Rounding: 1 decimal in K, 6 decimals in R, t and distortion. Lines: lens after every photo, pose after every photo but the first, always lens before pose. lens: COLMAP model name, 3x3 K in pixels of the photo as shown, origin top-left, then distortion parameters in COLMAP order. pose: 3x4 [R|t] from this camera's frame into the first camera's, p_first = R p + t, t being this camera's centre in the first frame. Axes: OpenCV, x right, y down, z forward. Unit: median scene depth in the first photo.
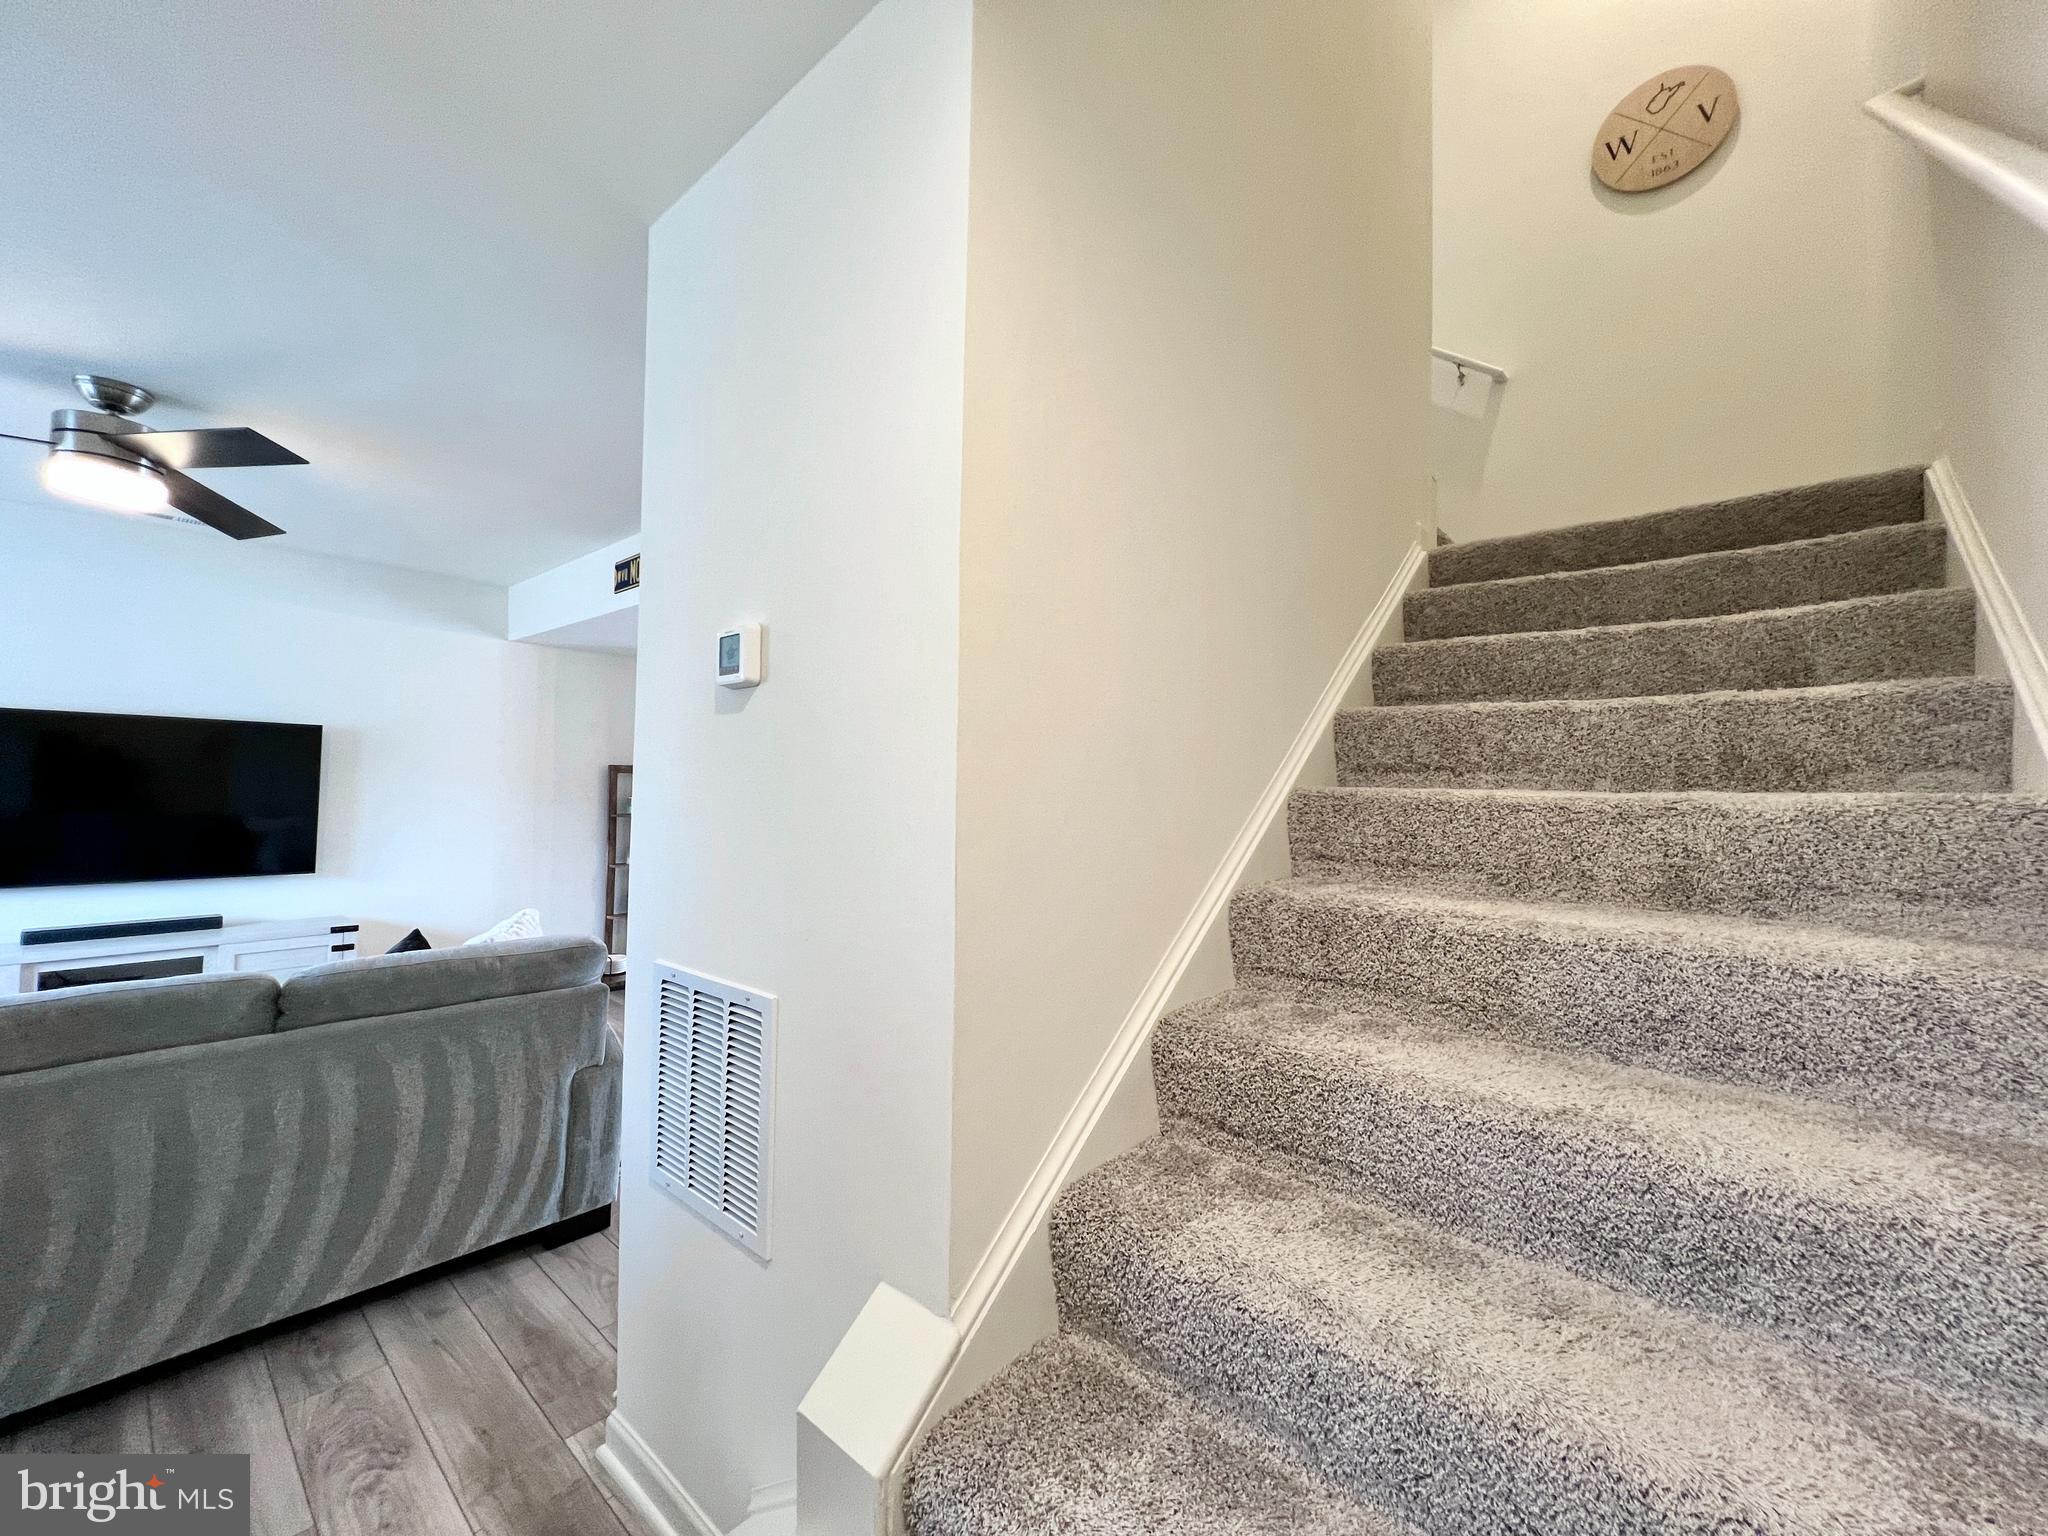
lens RADIAL K [[826.3, 0, 1024.0], [0, 826.3, 768.0], [0, 0, 1]] dist [0.007446, -0.000094]
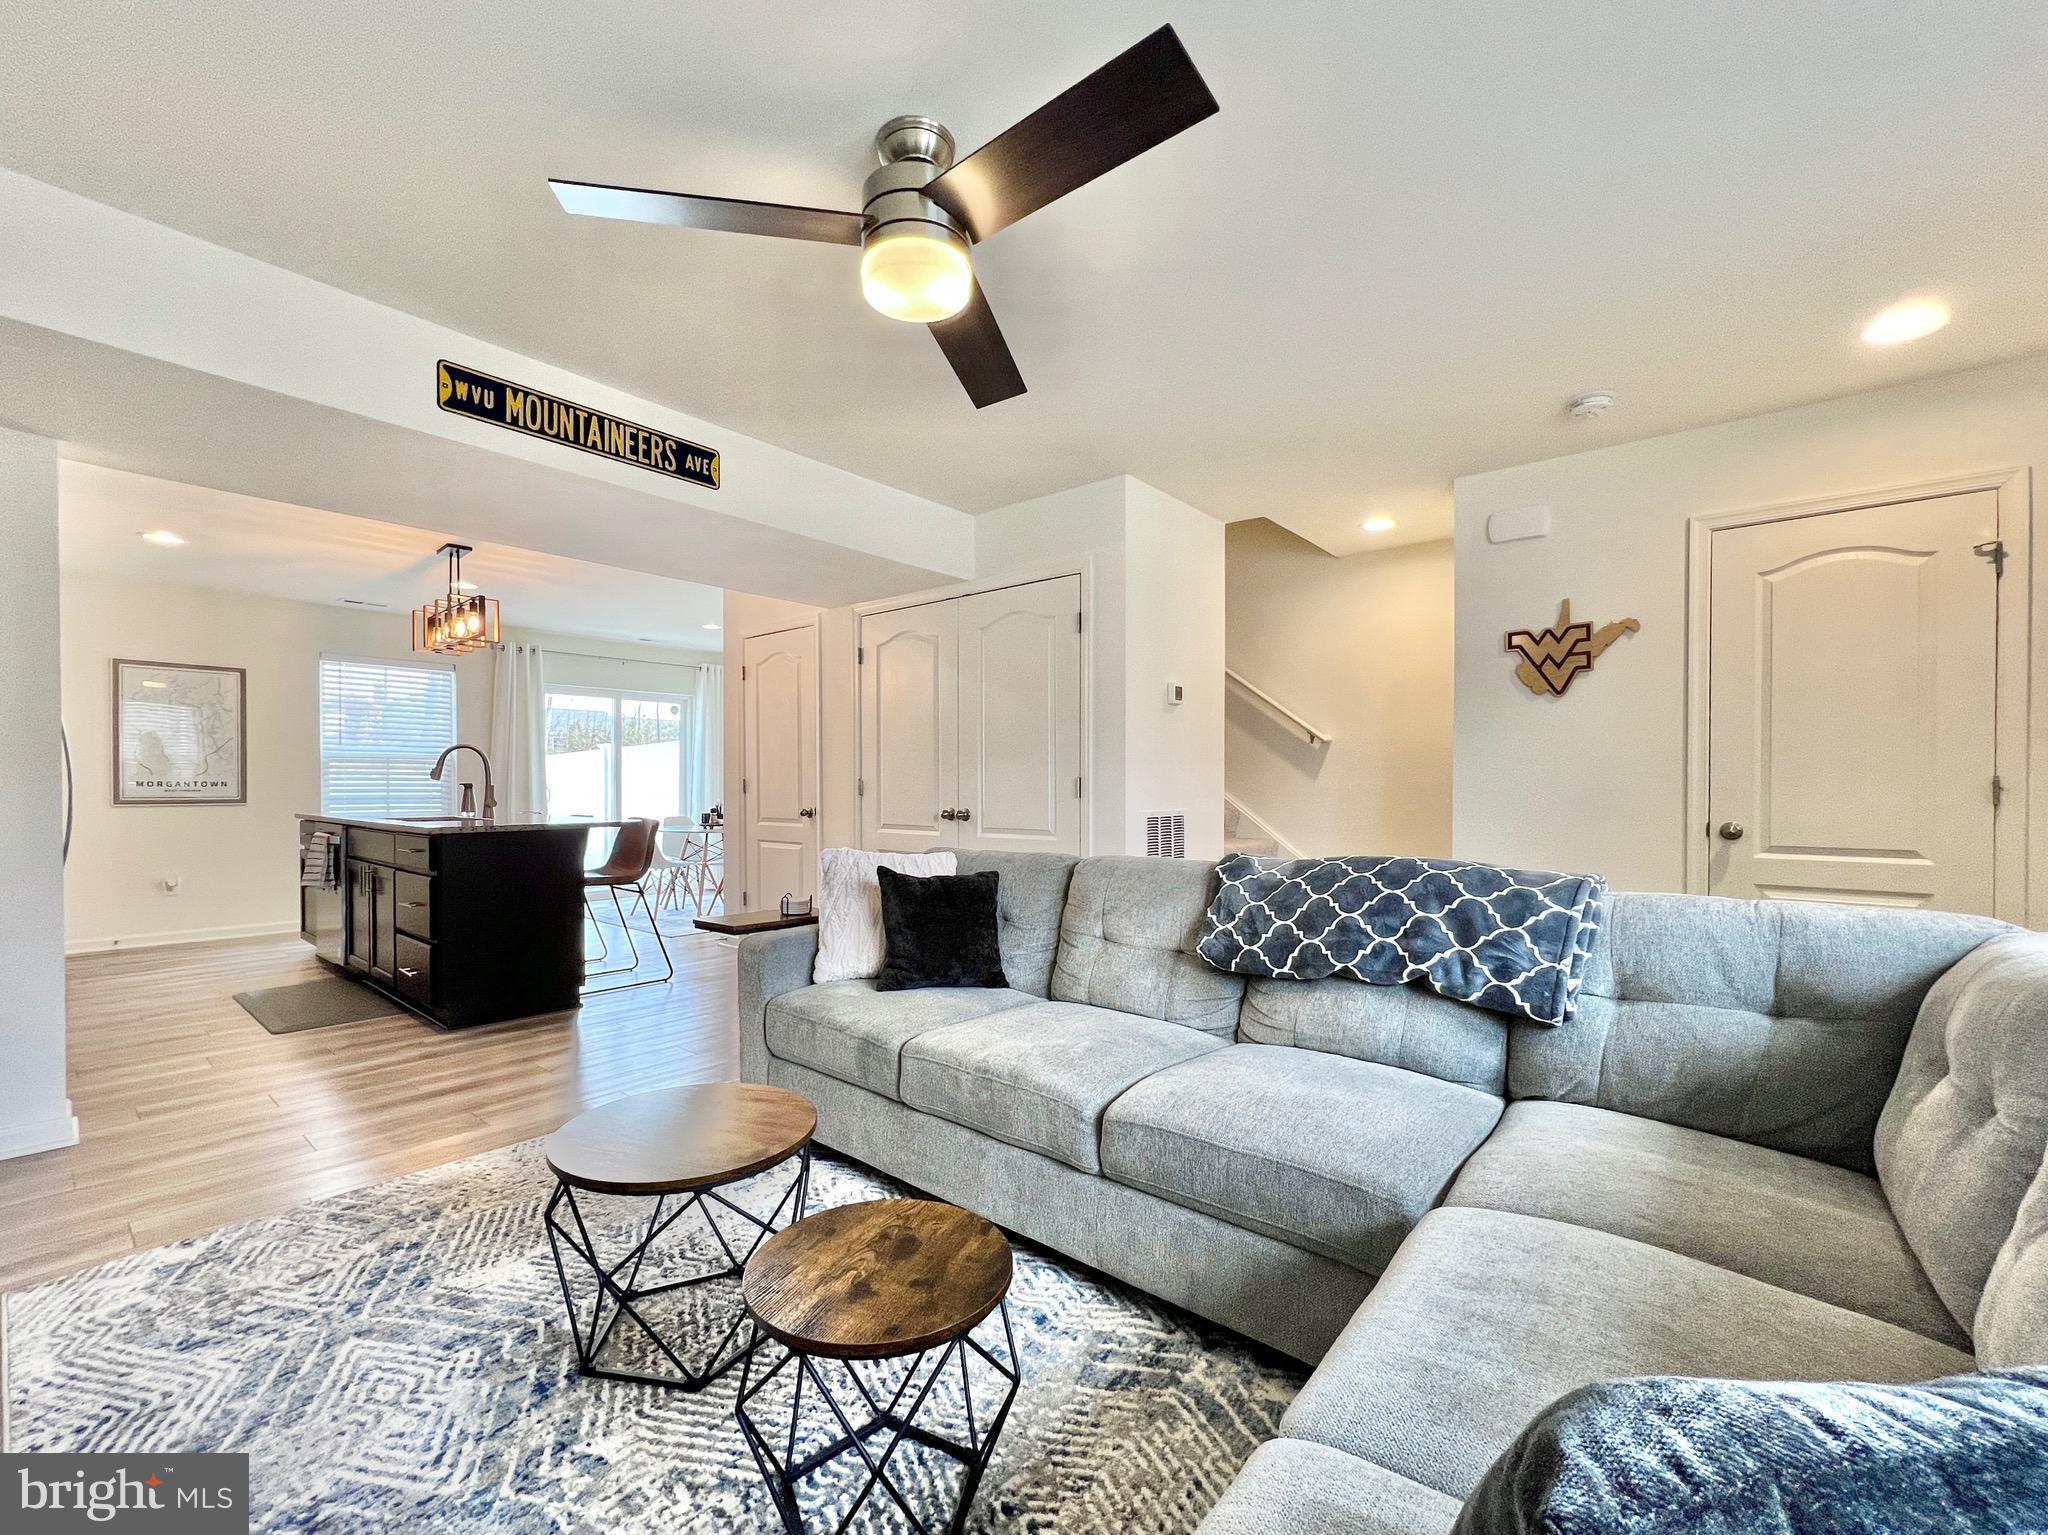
lens RADIAL K [[856.6, 0, 1016.3], [0, 856.6, 791.3], [0, 0, 1]] dist [0.001537, 0.000140]
pose [[-0.020592, -0.023238, 0.999518, -1.151200], [-0.023844, 0.999457, 0.022746, 0.052105], [-0.999504, -0.023364, -0.021135, 0.571319]]
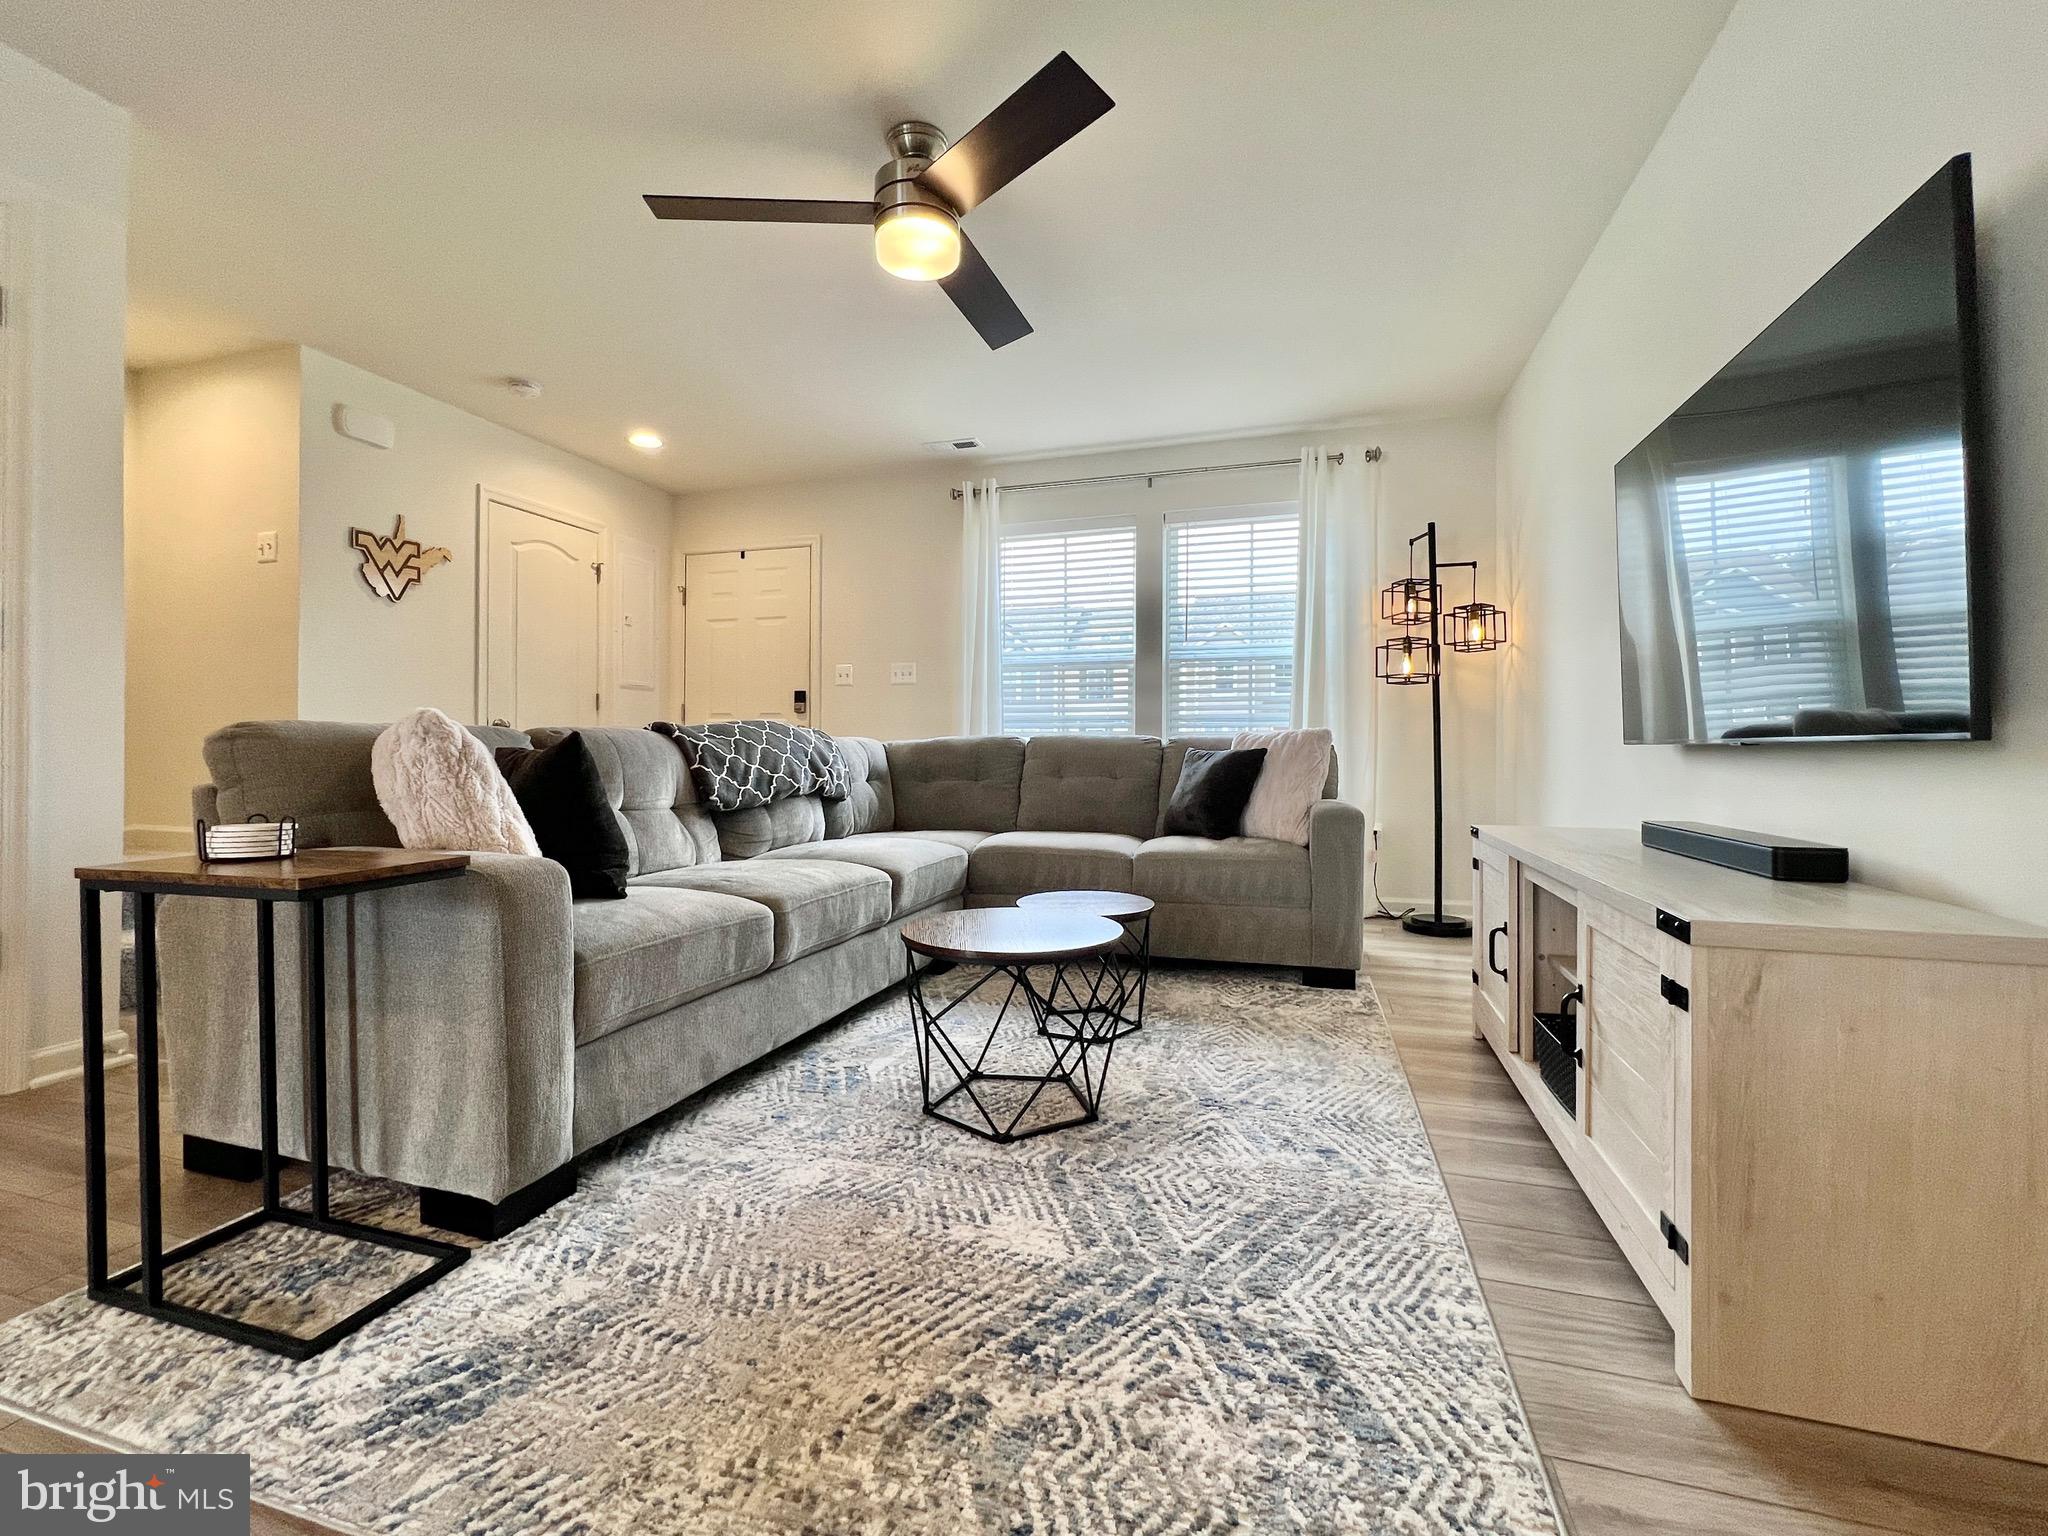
lens RADIAL K [[885.0, 0, 1020.0], [0, 885.0, 751.6], [0, 0, 1]] dist [0.001298, 0.000106]
pose [[-0.913058, -0.019594, -0.407358, -0.505325], [-0.010570, 0.999647, -0.024392, 0.147593], [0.407692, -0.017966, -0.912943, 1.197782]]
